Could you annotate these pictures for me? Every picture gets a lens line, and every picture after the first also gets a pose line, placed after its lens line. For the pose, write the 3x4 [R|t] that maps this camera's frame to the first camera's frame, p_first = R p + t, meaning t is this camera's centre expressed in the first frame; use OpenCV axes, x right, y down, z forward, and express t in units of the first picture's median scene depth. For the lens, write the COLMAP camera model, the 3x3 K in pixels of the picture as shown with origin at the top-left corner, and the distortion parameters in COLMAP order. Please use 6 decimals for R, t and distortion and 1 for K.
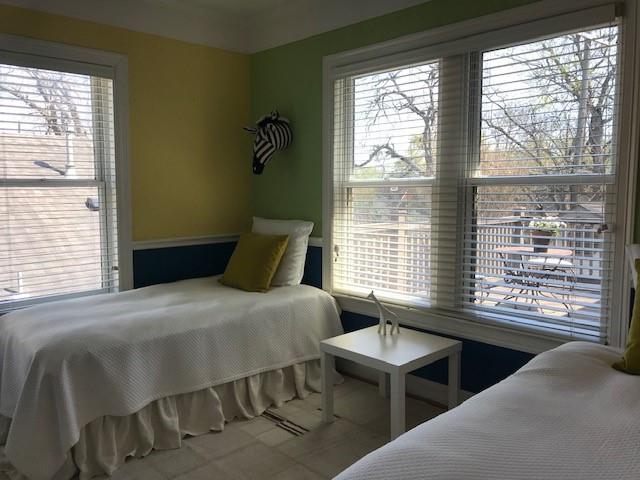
lens RADIAL K [[532.9, 0, 320.0], [0, 532.9, 240.0], [0, 0, 1]] dist [0.000297, -0.000211]
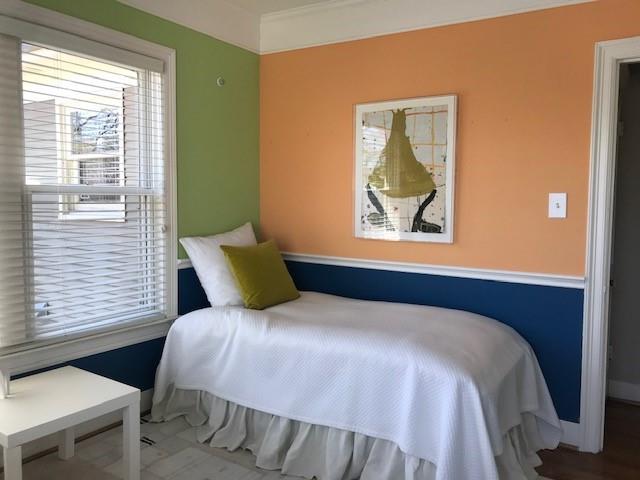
lens RADIAL K [[532.9, 0, 320.0], [0, 532.9, 240.0], [0, 0, 1]] dist [0.000297, -0.000211]
pose [[-0.238698, -0.071769, 0.968438, -0.685173], [0.089593, 0.991384, 0.095552, -0.067882], [-0.966952, 0.109573, -0.230211, 0.758545]]
